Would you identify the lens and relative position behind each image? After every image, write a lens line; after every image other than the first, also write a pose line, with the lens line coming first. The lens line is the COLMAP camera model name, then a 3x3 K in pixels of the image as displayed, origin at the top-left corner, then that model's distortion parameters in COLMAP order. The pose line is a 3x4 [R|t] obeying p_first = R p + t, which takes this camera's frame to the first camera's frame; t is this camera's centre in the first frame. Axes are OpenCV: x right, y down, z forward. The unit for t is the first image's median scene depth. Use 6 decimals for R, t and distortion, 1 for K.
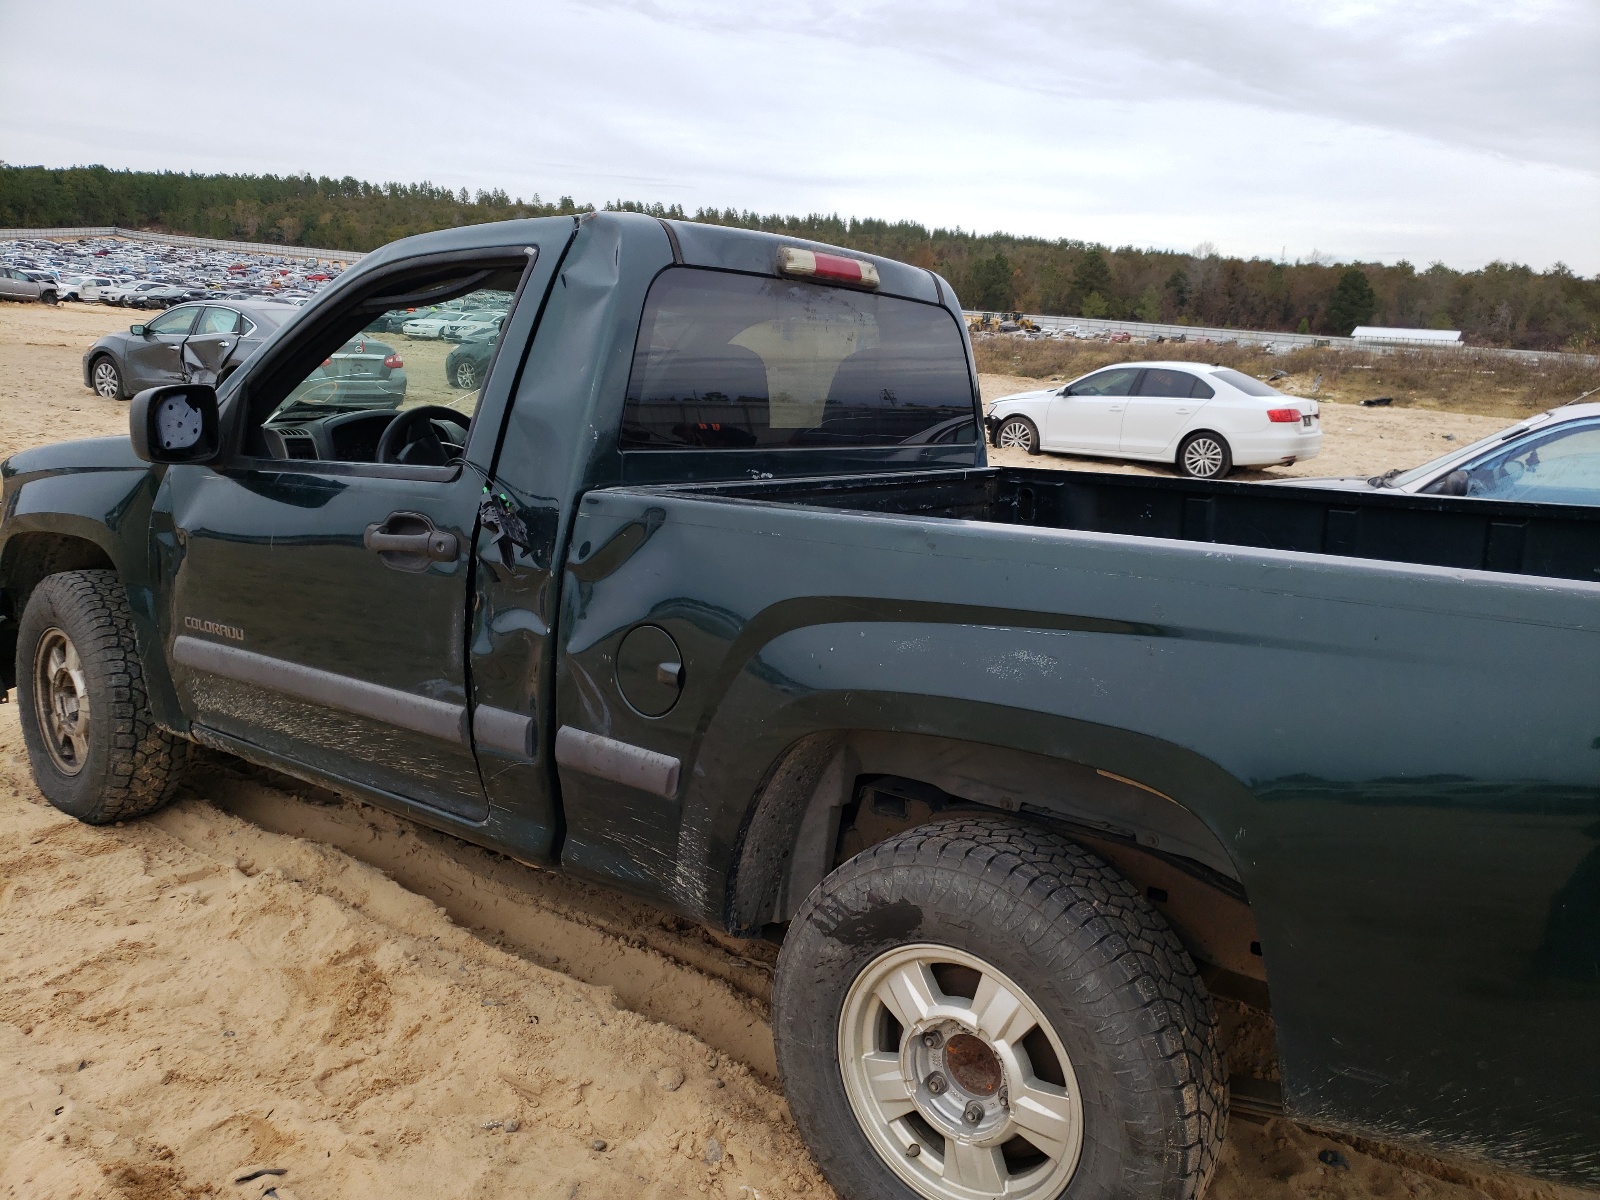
lens RADIAL K [[1339.8, 0, 739.3], [0, 1339.8, 605.6], [0, 0, 1]] dist [0.002516, 0.020199]
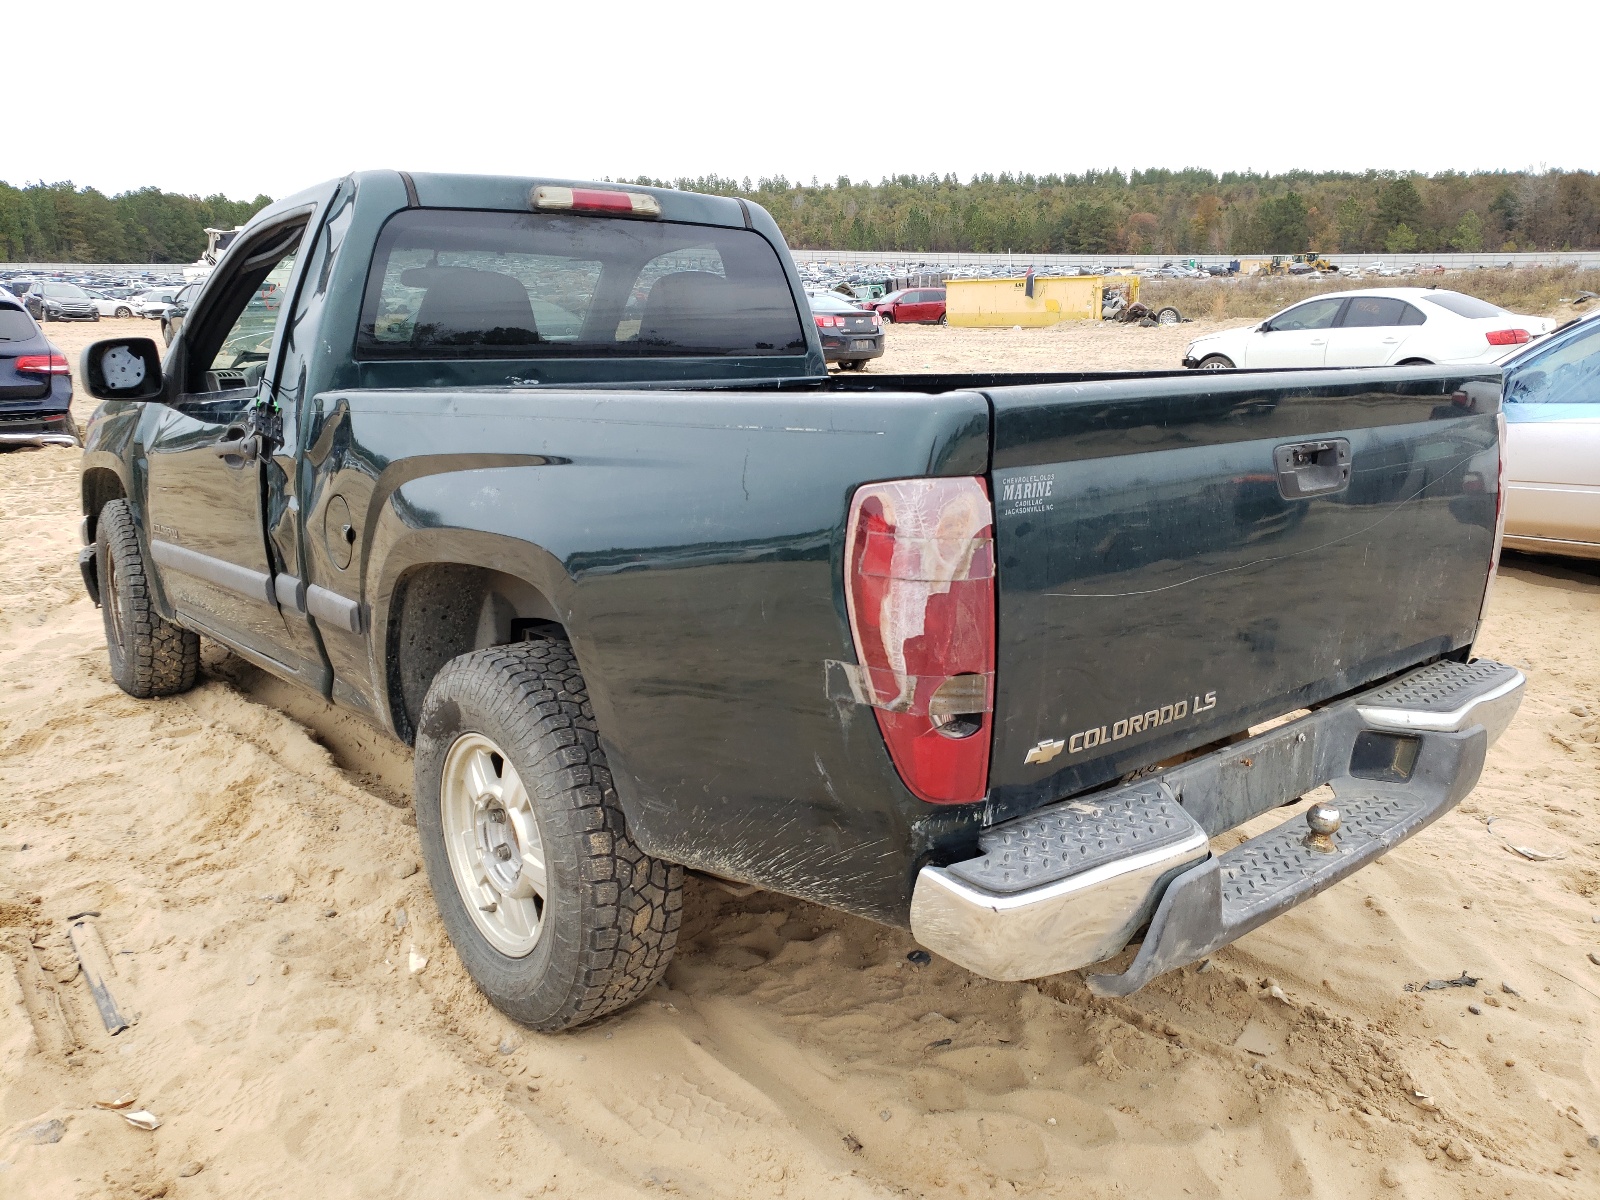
lens RADIAL K [[1339.8, 0, 739.3], [0, 1339.8, 605.6], [0, 0, 1]] dist [0.002516, 0.020199]
pose [[0.965244, -0.011532, -0.261097, 0.415844], [0.014799, 0.999835, 0.010548, 0.073975], [0.260932, -0.014045, 0.965255, -0.076585]]
